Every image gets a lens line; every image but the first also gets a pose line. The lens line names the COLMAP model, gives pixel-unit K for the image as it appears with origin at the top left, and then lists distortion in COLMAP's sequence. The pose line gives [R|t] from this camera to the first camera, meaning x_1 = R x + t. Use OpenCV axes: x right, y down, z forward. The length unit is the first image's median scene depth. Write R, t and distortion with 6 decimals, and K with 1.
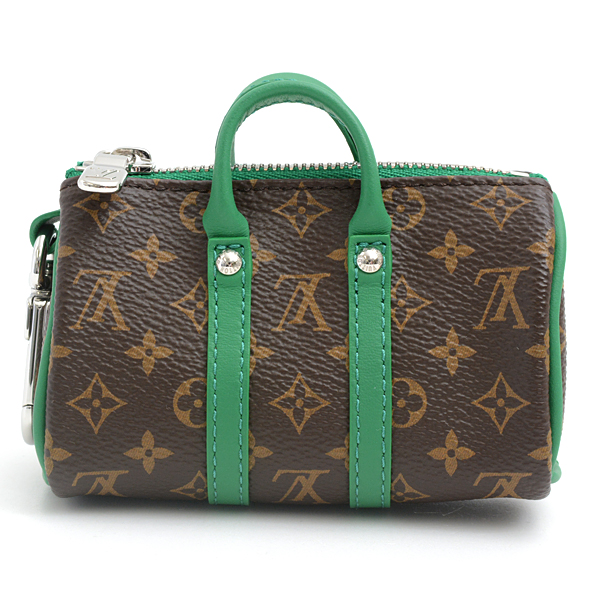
lens RADIAL K [[2003.2, 0, 300.0], [0, 2003.2, 300.0], [0, 0, 1]] dist [-0.008807, -0.251372]
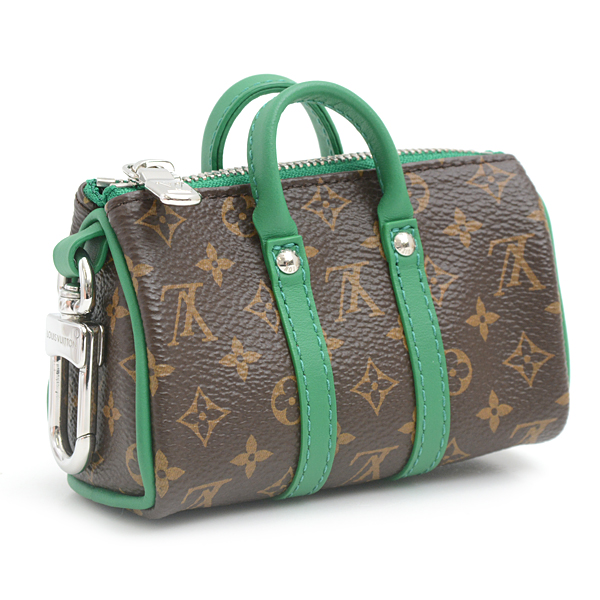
lens RADIAL K [[2003.2, 0, 300.0], [0, 2003.2, 300.0], [0, 0, 1]] dist [-0.008807, -0.251372]
pose [[0.853728, -0.124857, 0.505529, -0.554035], [0.121169, 0.991812, 0.040333, -0.040042], [-0.506426, 0.026821, 0.861866, 0.113758]]
